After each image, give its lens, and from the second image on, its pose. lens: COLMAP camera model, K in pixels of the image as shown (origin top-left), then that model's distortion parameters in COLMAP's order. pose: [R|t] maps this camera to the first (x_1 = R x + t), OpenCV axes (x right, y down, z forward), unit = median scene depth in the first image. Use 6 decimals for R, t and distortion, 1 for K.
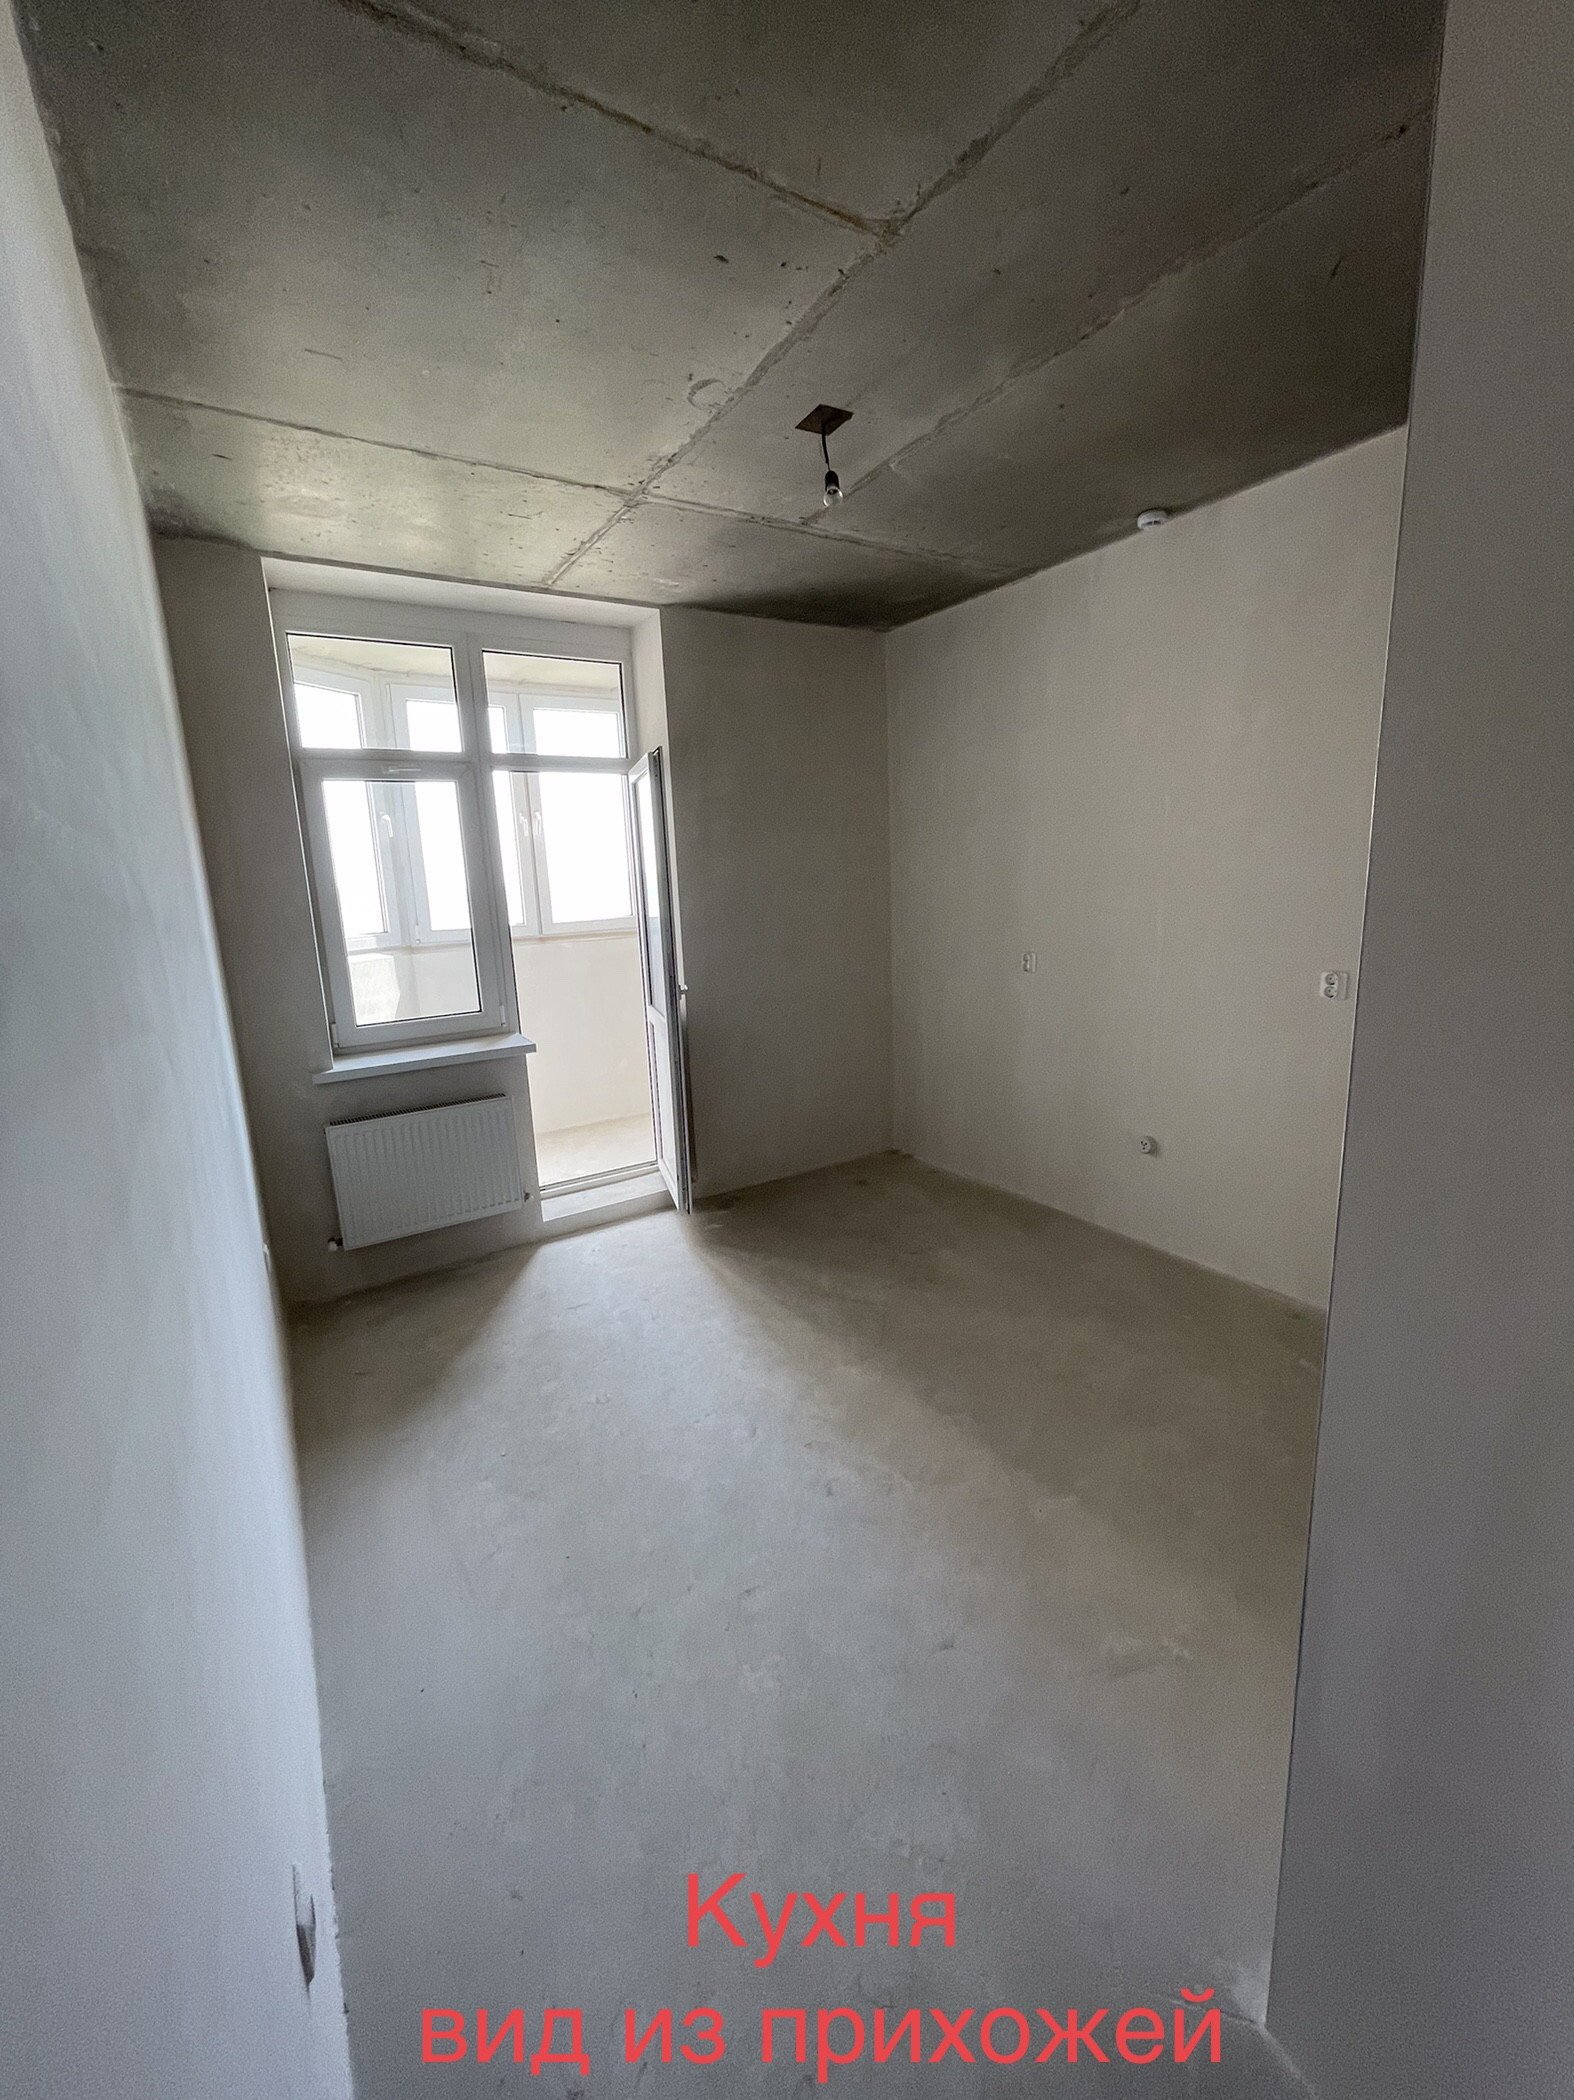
lens RADIAL K [[849.0, 0, 784.1], [0, 849.0, 1045.6], [0, 0, 1]] dist [-0.001926, 0.000234]
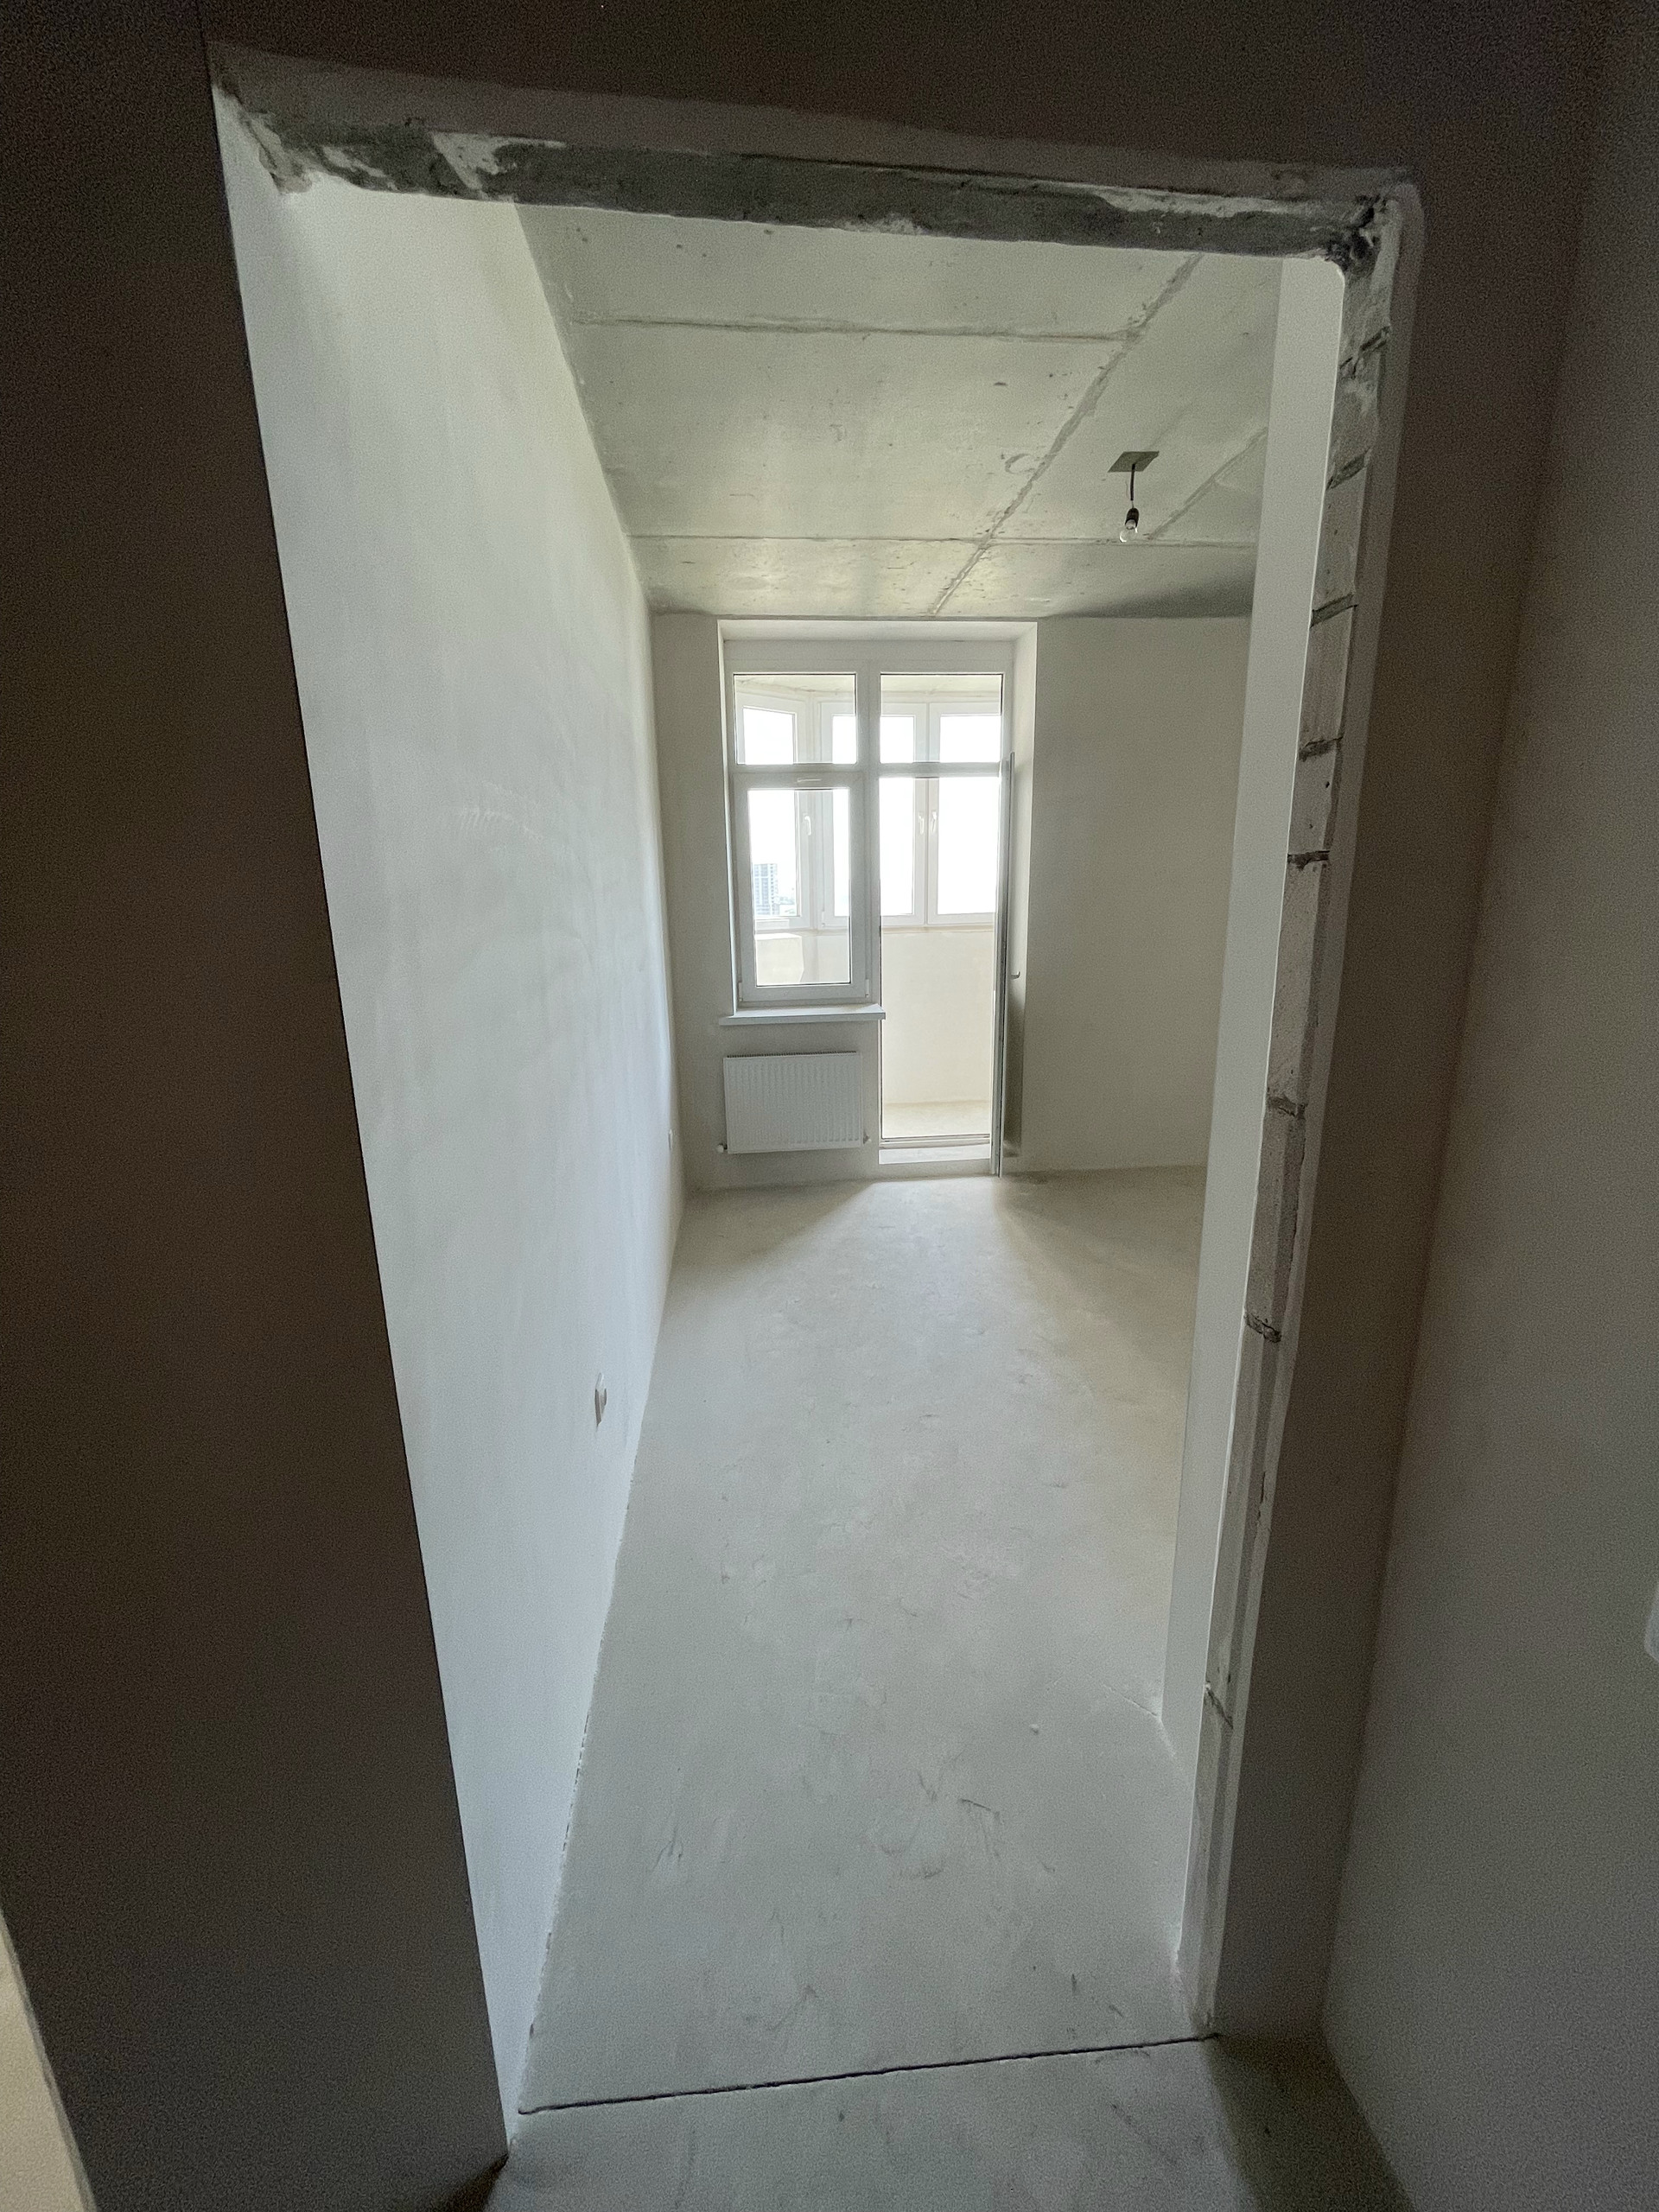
lens RADIAL K [[894.3, 0, 829.1], [0, 894.3, 1105.2], [0, 0, 1]] dist [-0.001926, 0.000234]
pose [[0.896078, 0.130336, -0.424332, 0.197013], [-0.107492, 0.991184, 0.077453, 0.041956], [0.430686, -0.023792, 0.902188, -0.176006]]
